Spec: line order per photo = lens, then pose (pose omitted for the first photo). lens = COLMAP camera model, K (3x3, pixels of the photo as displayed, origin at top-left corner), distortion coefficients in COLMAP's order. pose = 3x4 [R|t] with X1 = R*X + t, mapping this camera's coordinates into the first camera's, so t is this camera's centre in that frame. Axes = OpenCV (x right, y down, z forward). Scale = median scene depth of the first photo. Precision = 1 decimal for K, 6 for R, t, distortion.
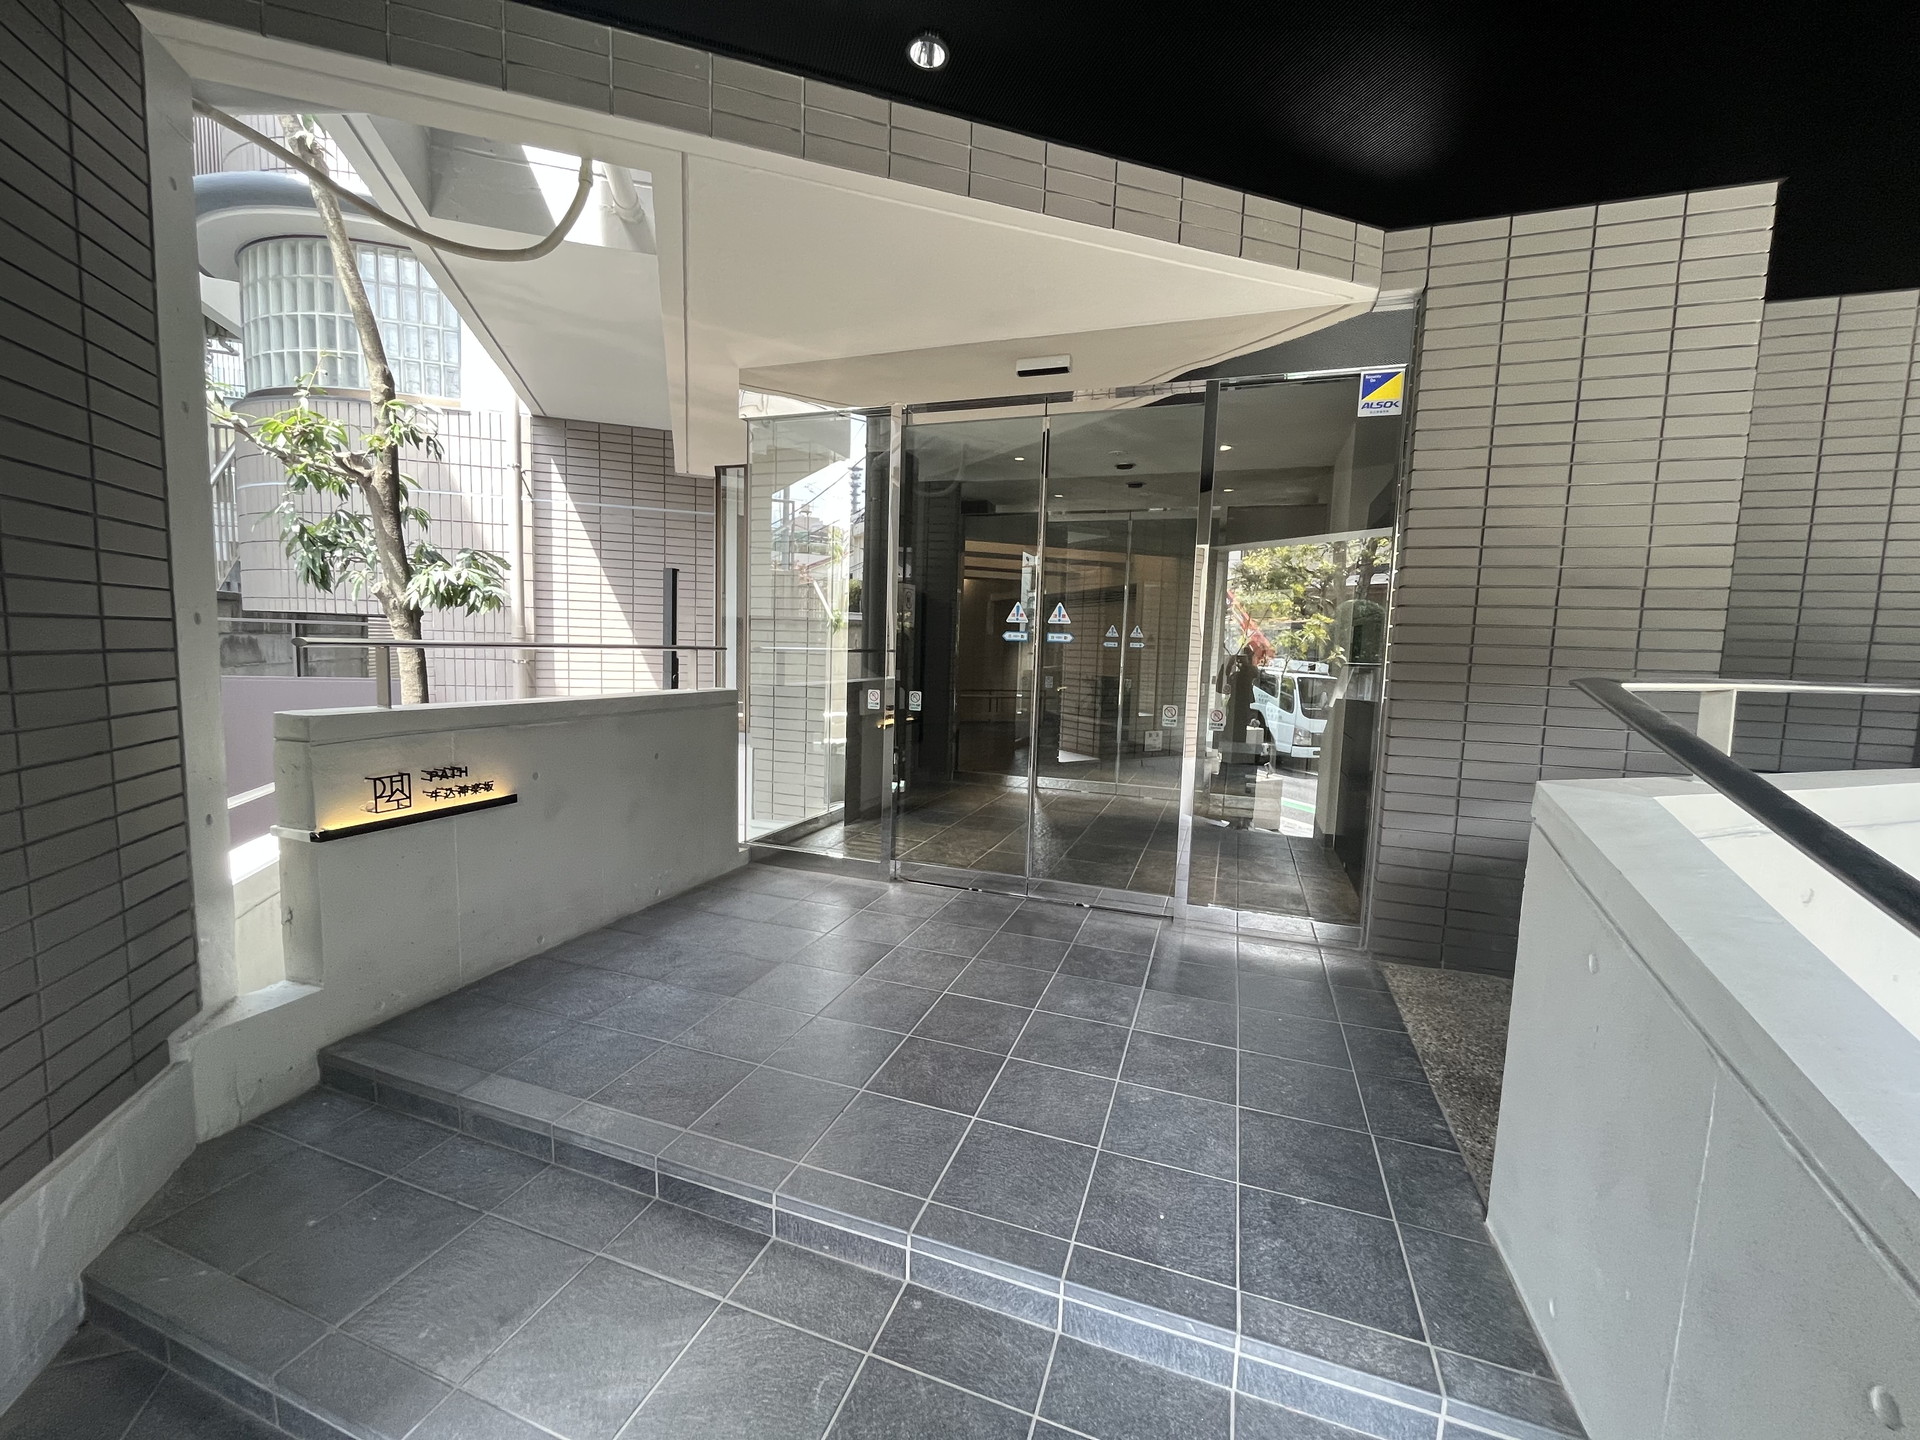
lens RADIAL K [[777.0, 0, 960.0], [0, 777.0, 720.0], [0, 0, 1]] dist [-0.002092, -0.000267]
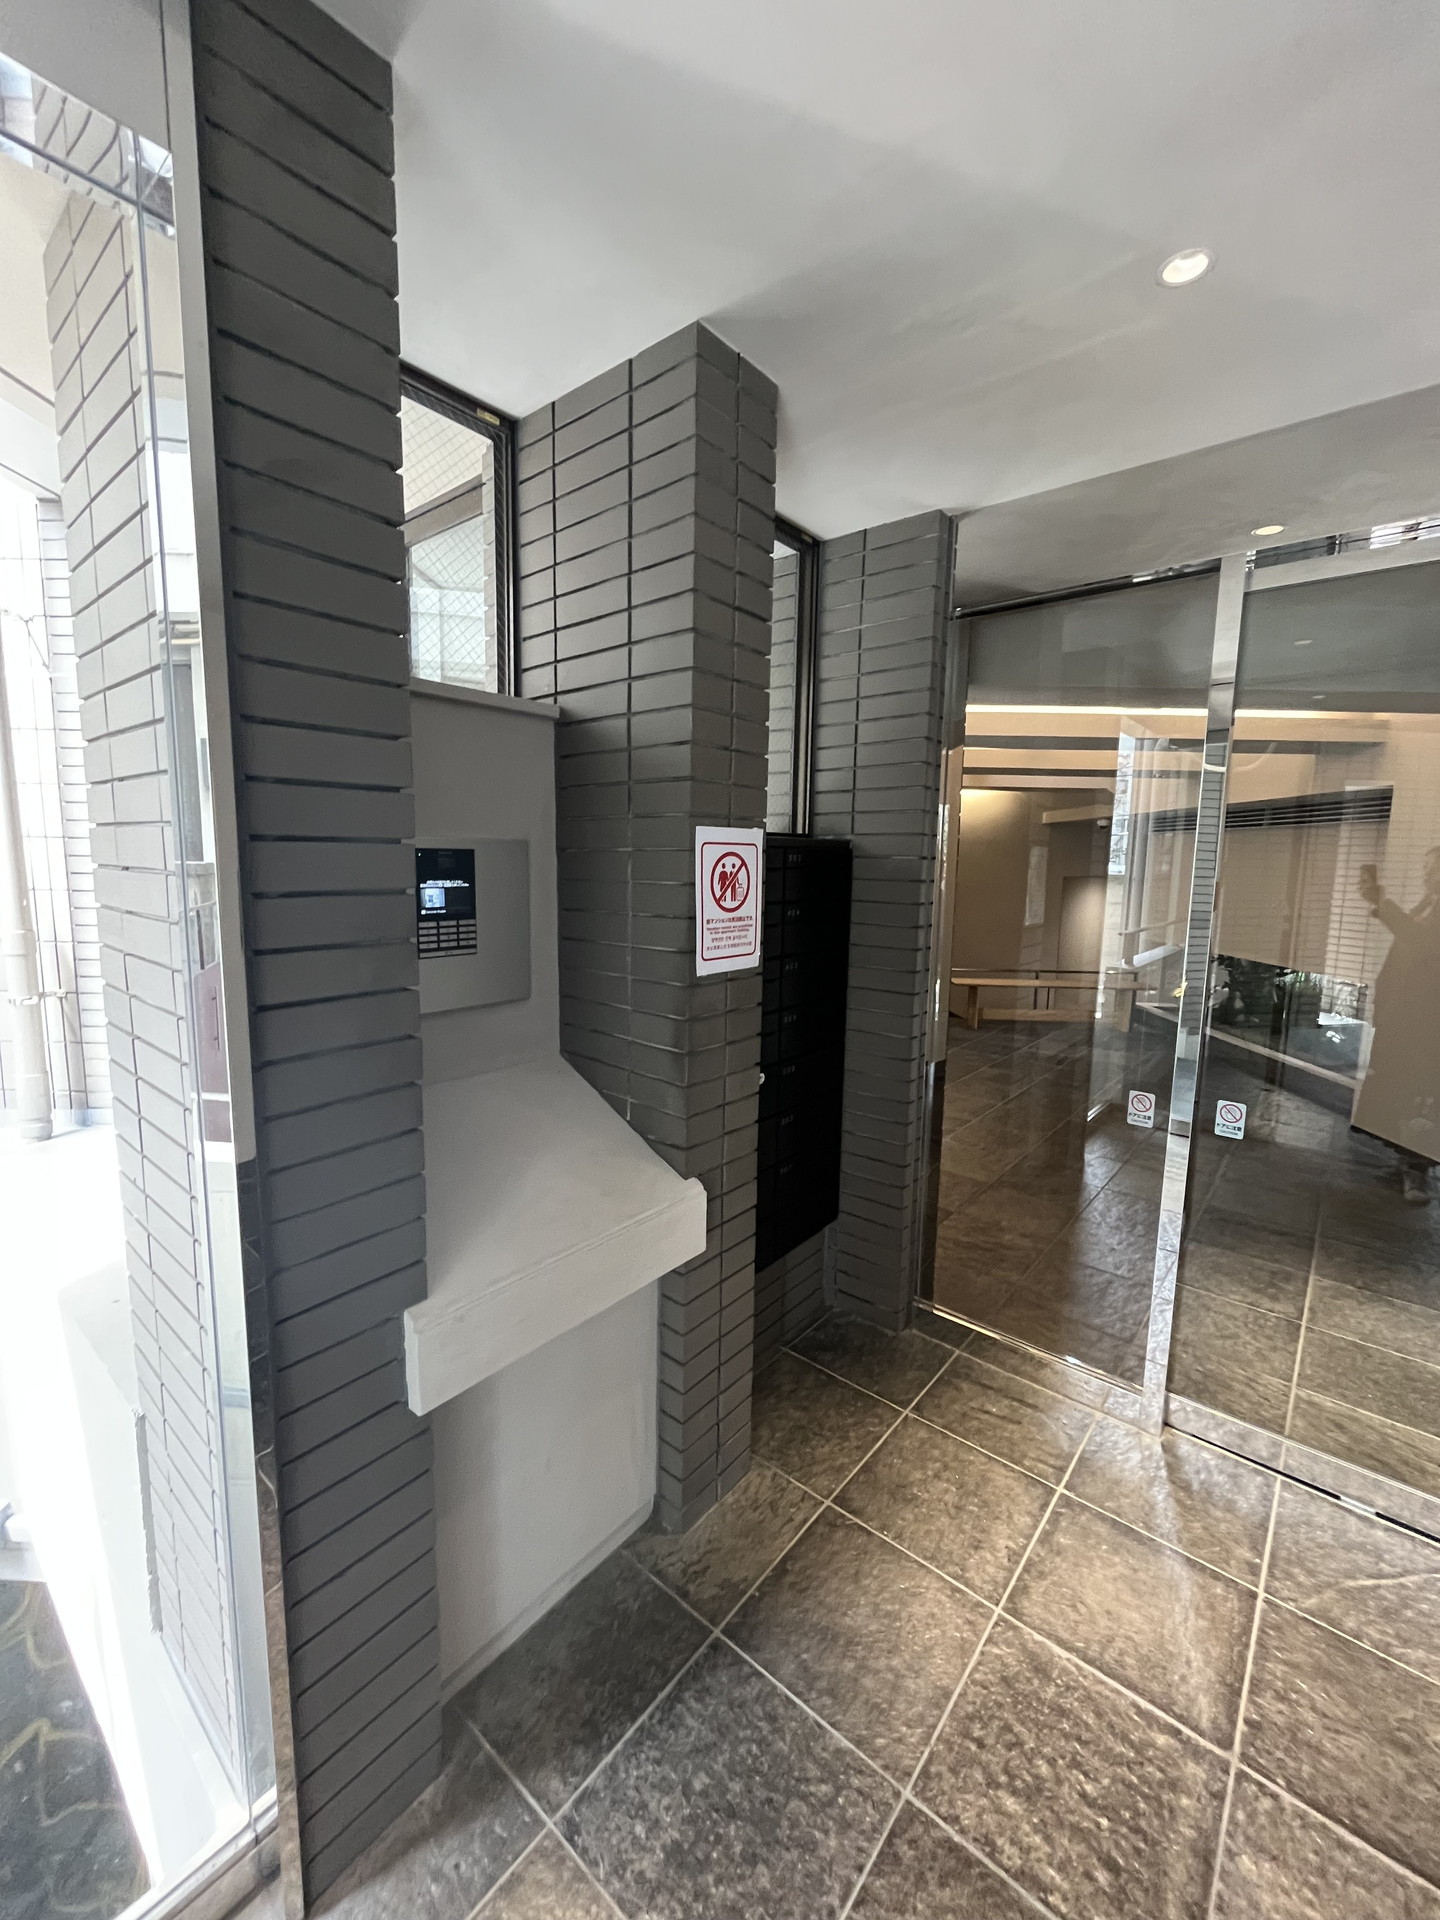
lens RADIAL K [[777.0, 0, 720.0], [0, 777.0, 960.0], [0, 0, 1]] dist [-0.002092, -0.000267]
pose [[0.937347, 0.026768, -0.347368, 0.029507], [-0.017125, 0.999379, 0.030802, -0.116477], [0.347976, -0.022923, 0.937223, 0.631201]]
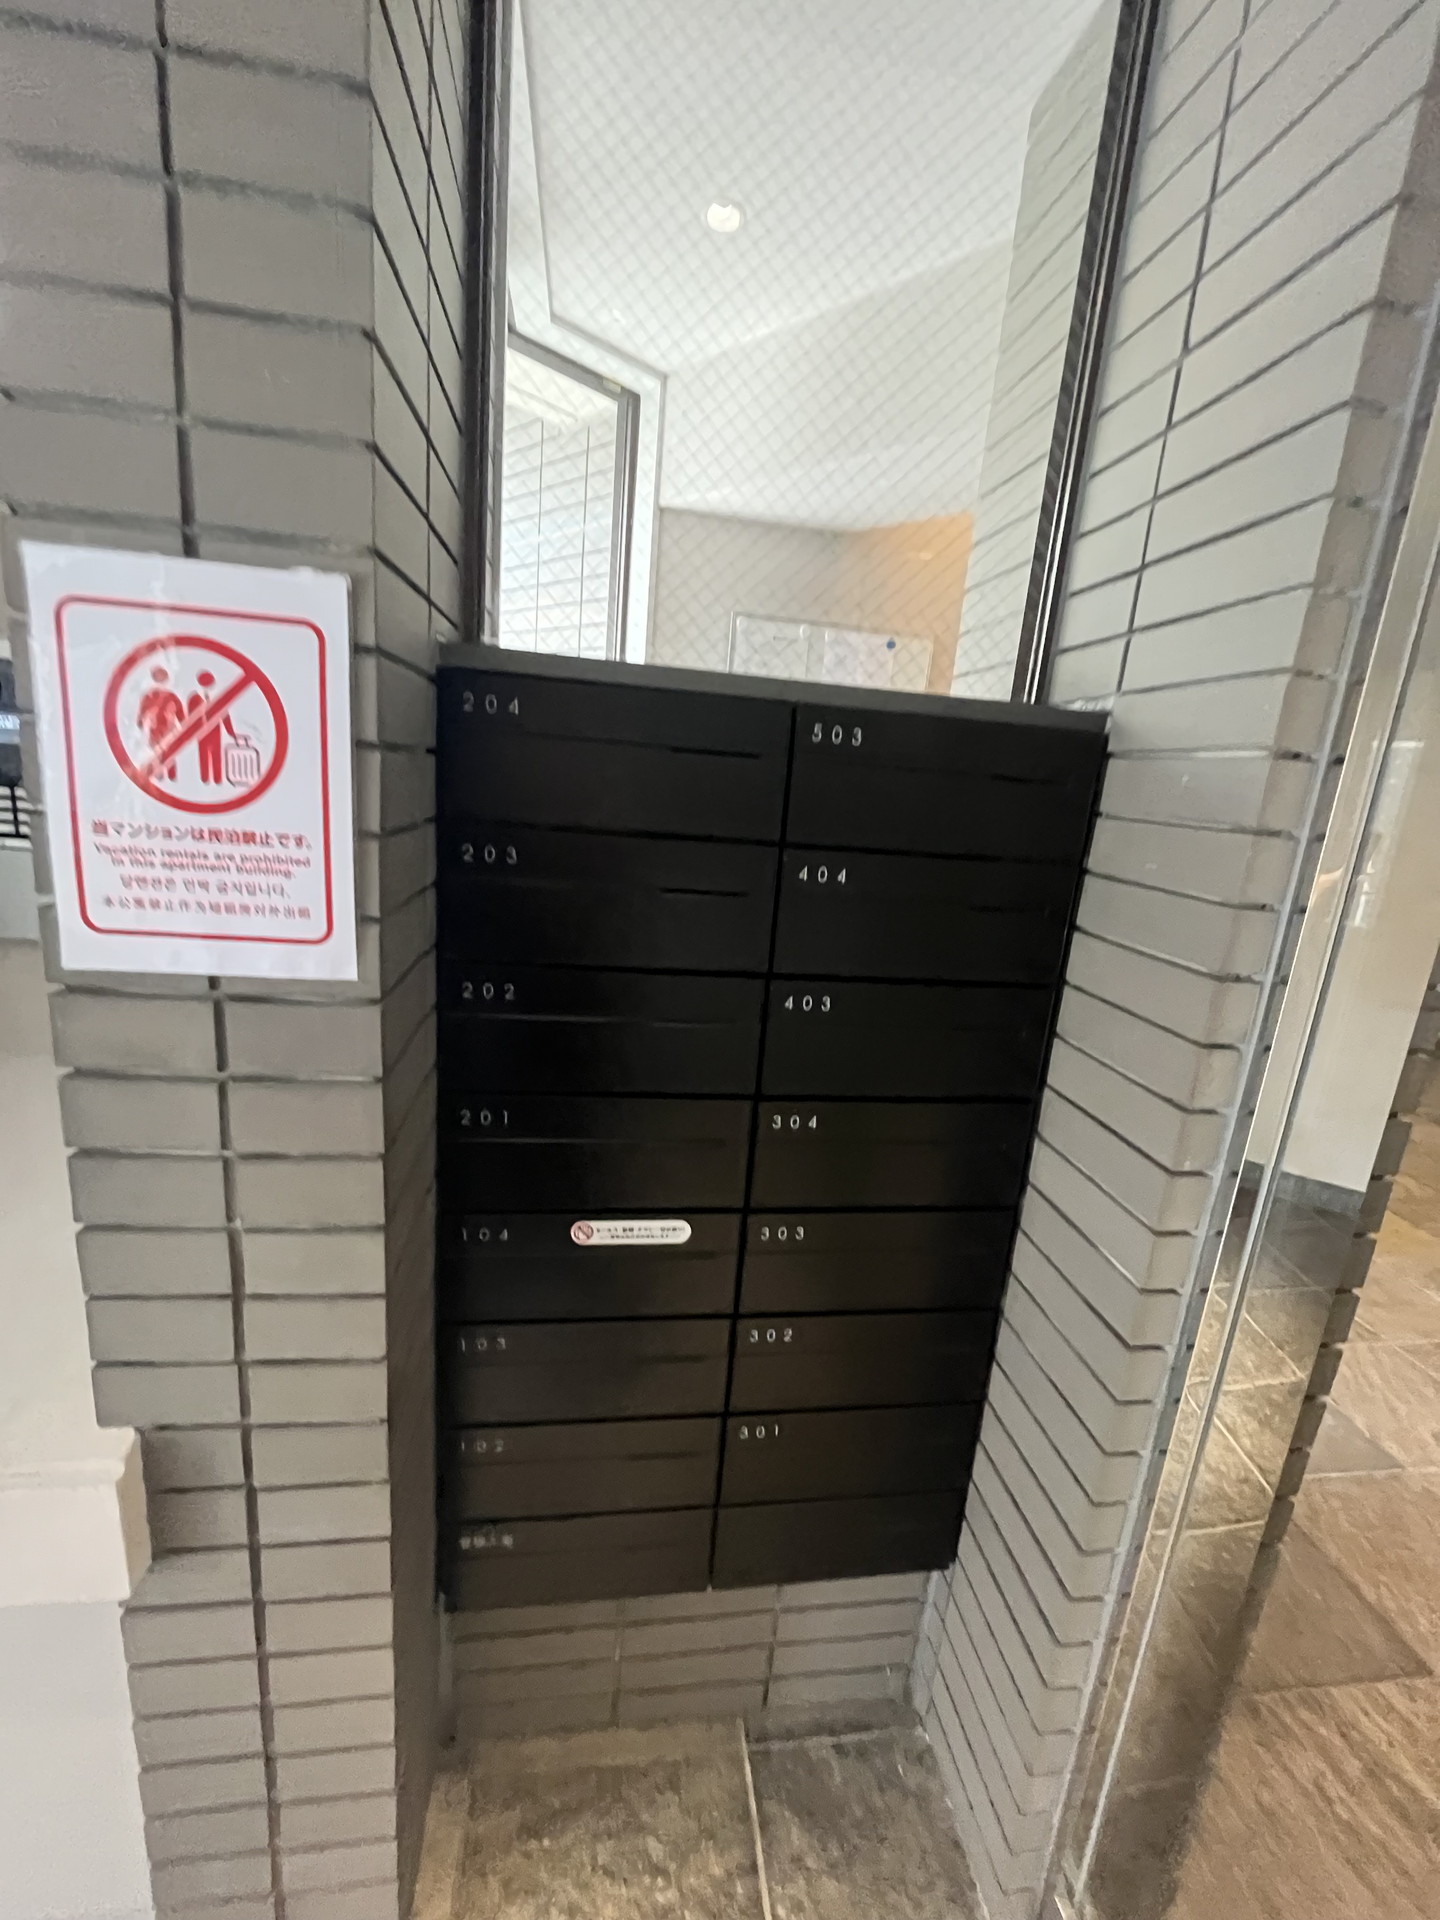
lens RADIAL K [[777.0, 0, 720.0], [0, 777.0, 960.0], [0, 0, 1]] dist [-0.002092, -0.000267]
pose [[0.462465, 0.206001, -0.862374, 0.053671], [-0.153342, 0.976561, 0.151045, -0.130729], [0.873277, 0.062385, 0.483214, 0.883624]]
